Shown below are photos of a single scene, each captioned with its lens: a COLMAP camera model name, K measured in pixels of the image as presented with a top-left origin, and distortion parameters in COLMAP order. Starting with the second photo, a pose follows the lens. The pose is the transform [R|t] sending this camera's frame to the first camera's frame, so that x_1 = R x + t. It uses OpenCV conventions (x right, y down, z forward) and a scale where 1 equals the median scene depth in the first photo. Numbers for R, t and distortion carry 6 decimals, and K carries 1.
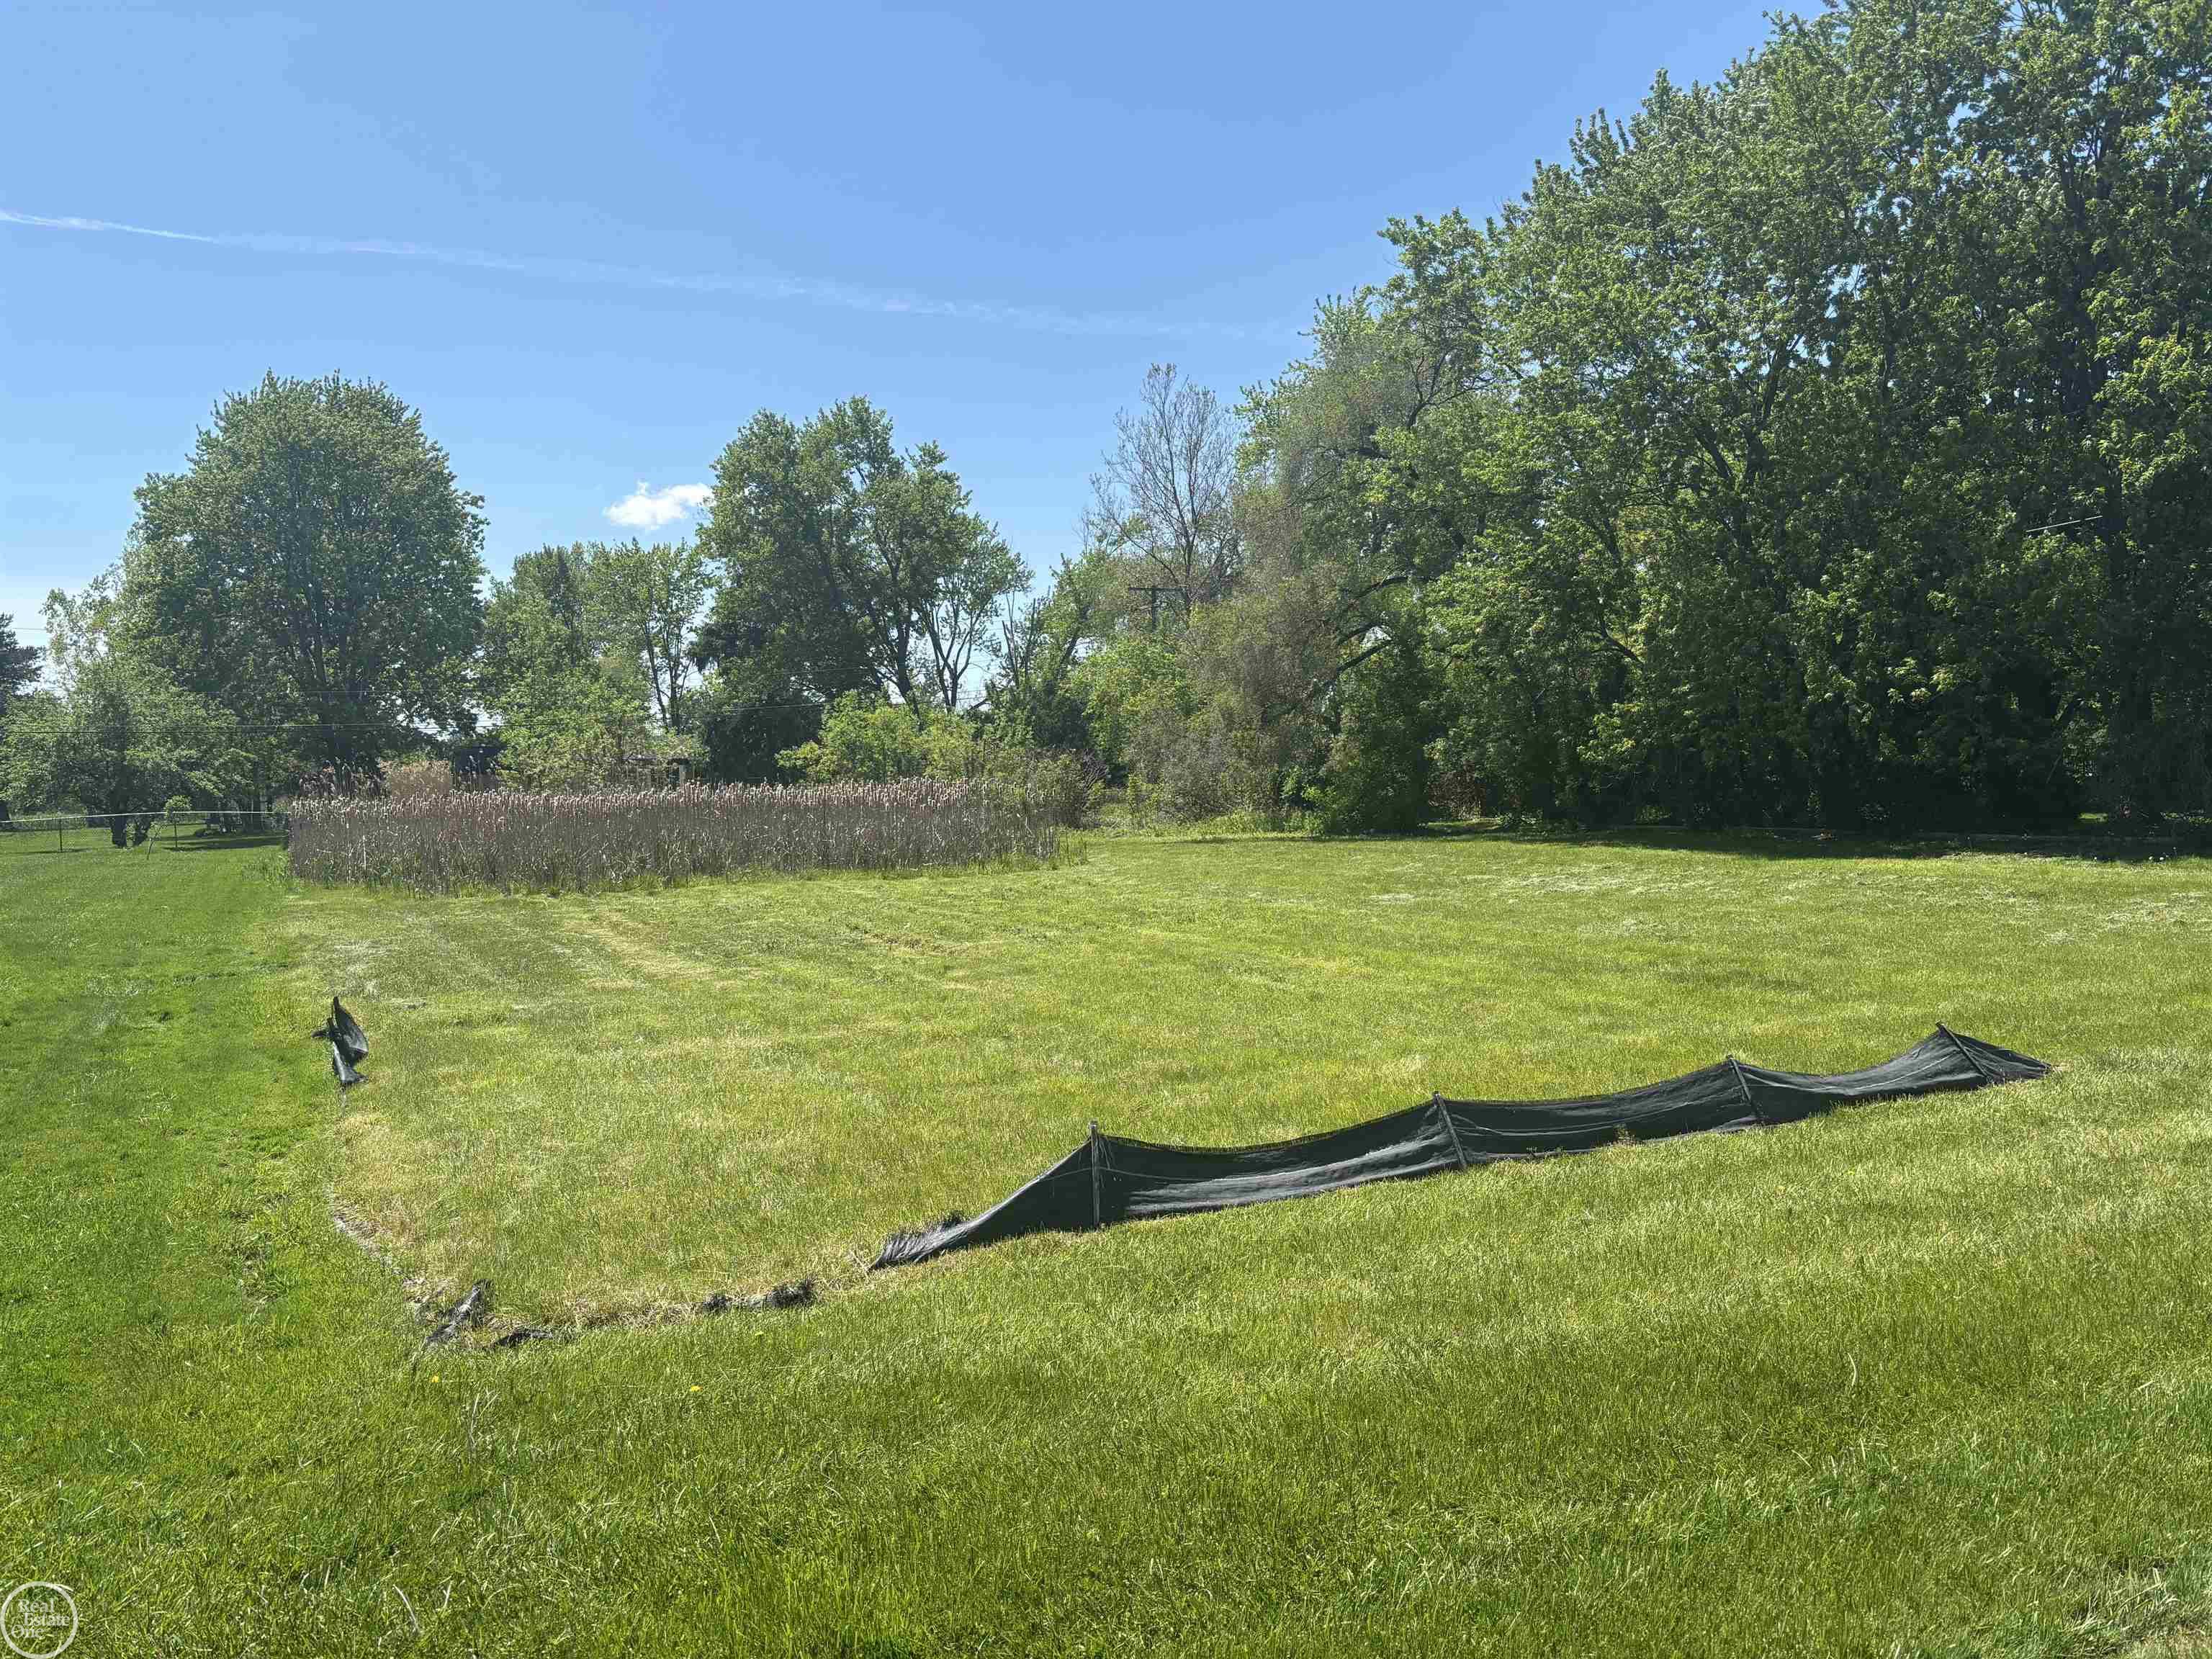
lens RADIAL K [[1643.1, 0, 1104.1], [0, 1643.1, 801.6], [0, 0, 1]] dist [0.034718, -0.058295]
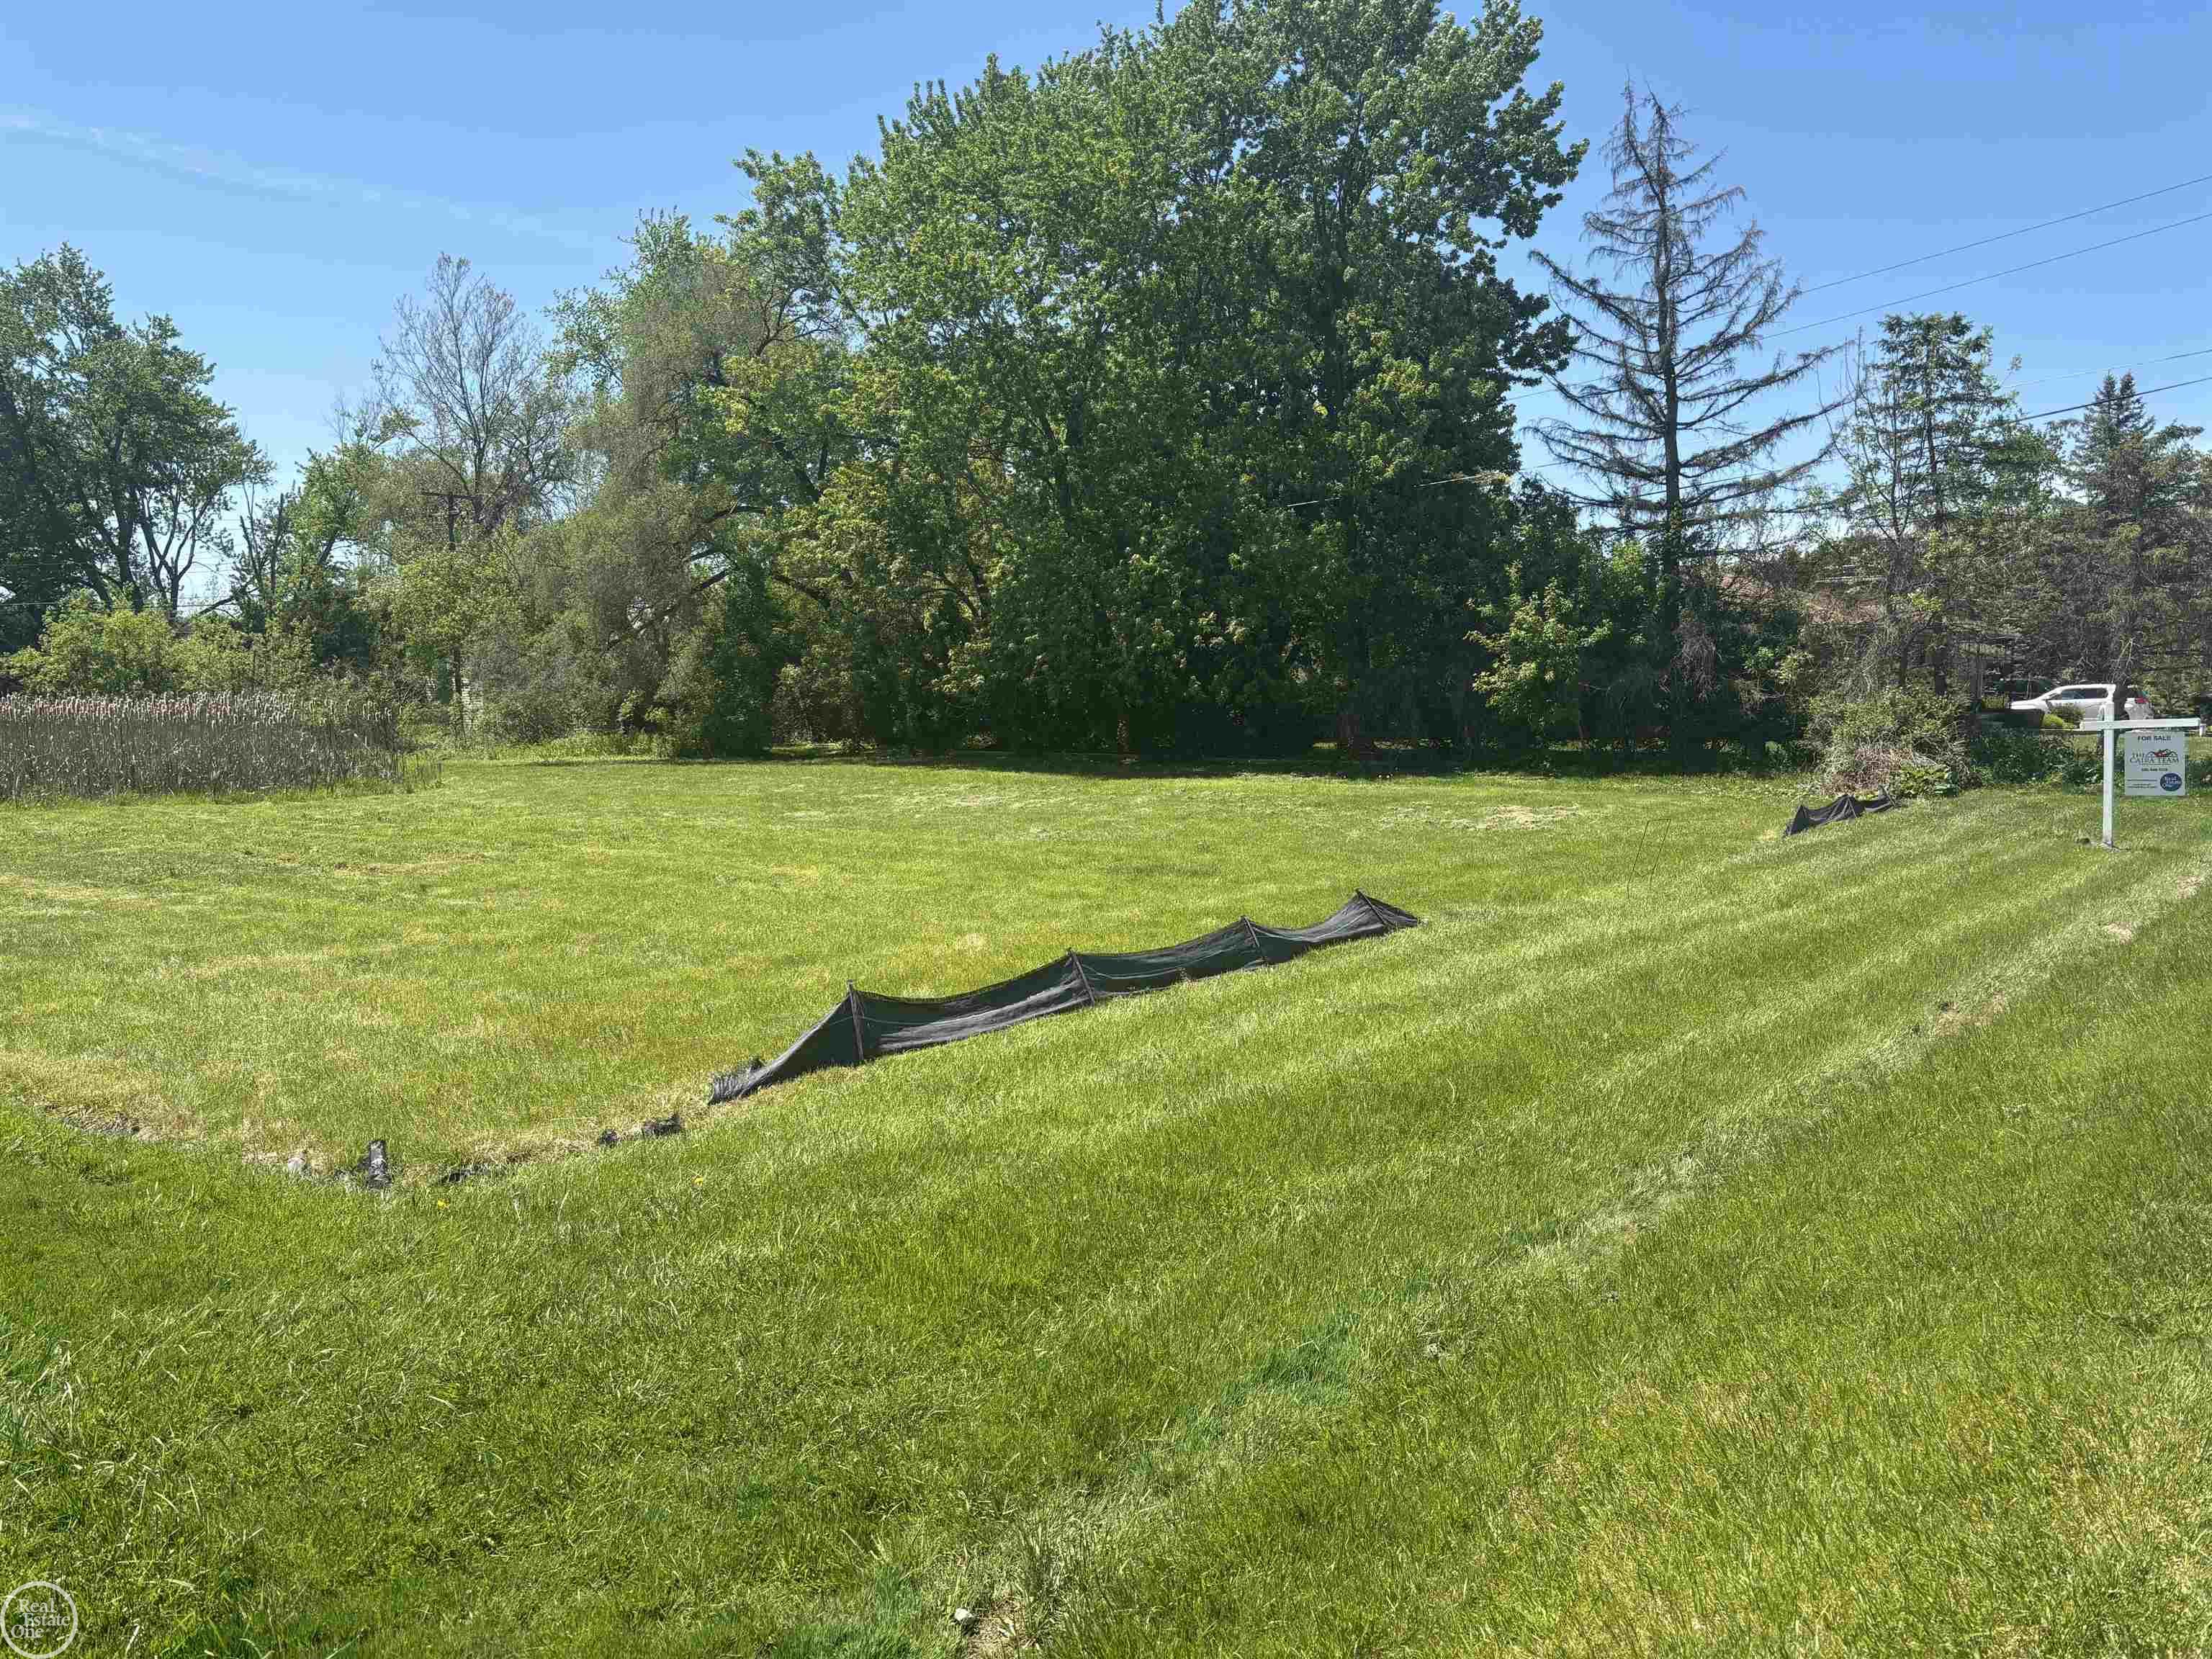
lens RADIAL K [[1680.1, 0, 1113.2], [0, 1680.1, 829.3], [0, 0, 1]] dist [0.010514, -0.052995]
pose [[0.891396, -0.014083, 0.453006, -0.100438], [-0.012688, 0.998350, 0.056002, 0.003100], [-0.453047, -0.055668, 0.889747, -0.047371]]
